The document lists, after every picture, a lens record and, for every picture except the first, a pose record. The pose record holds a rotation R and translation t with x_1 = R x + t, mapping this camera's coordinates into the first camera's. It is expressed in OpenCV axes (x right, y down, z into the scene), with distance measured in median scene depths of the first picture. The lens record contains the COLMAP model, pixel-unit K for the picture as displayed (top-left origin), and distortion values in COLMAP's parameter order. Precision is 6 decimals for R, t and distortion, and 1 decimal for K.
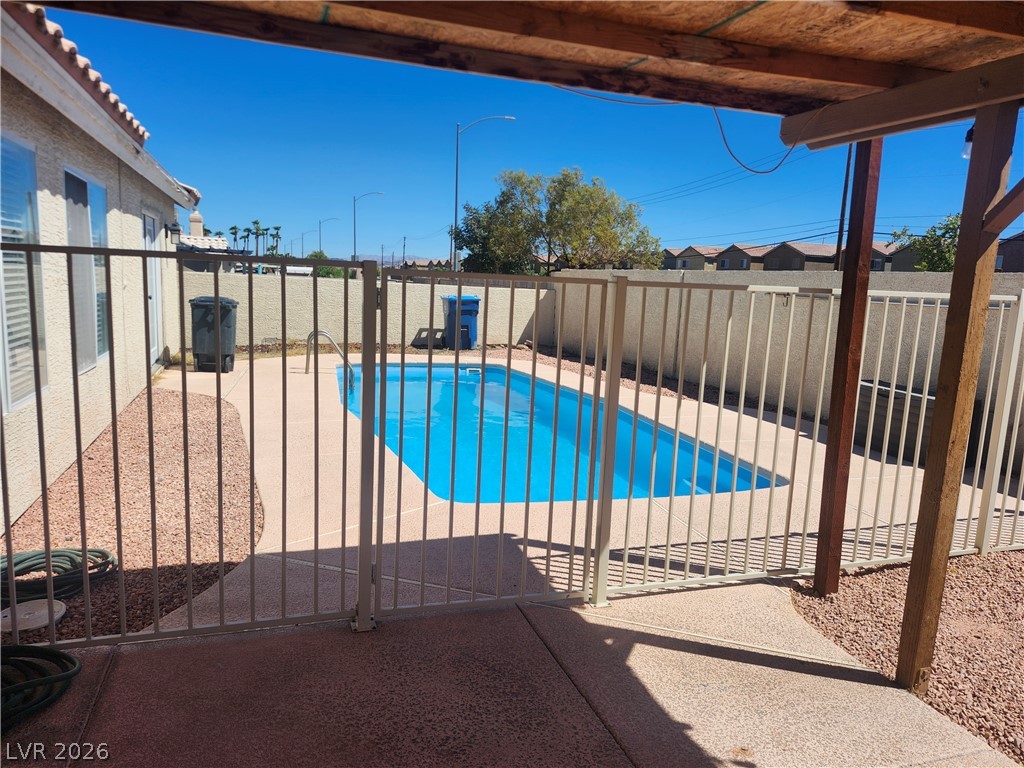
lens RADIAL K [[700.9, 0, 515.1], [0, 700.9, 384.7], [0, 0, 1]] dist [0.088600, -0.105353]
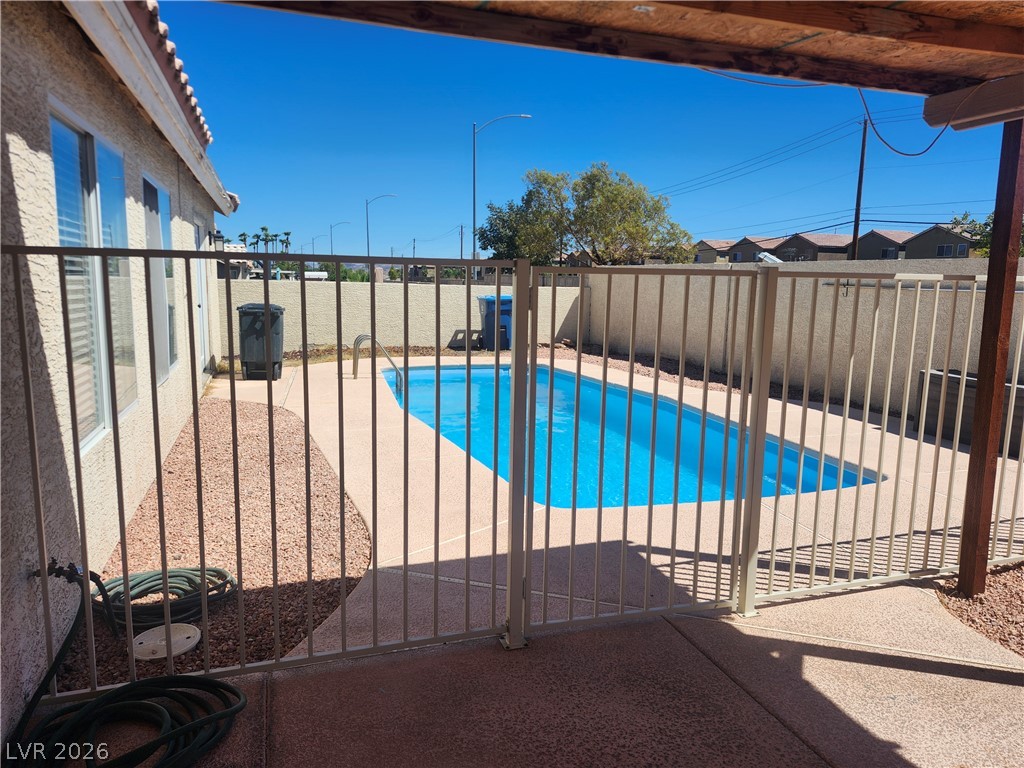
lens RADIAL K [[700.7, 0, 512.0], [0, 700.7, 384.0], [0, 0, 1]] dist [0.050862, -0.041420]
pose [[0.999619, -0.027581, 0.001177, -0.169781], [0.027580, 0.999620, 0.000357, -0.006524], [-0.001186, -0.000324, 0.999999, 0.043511]]
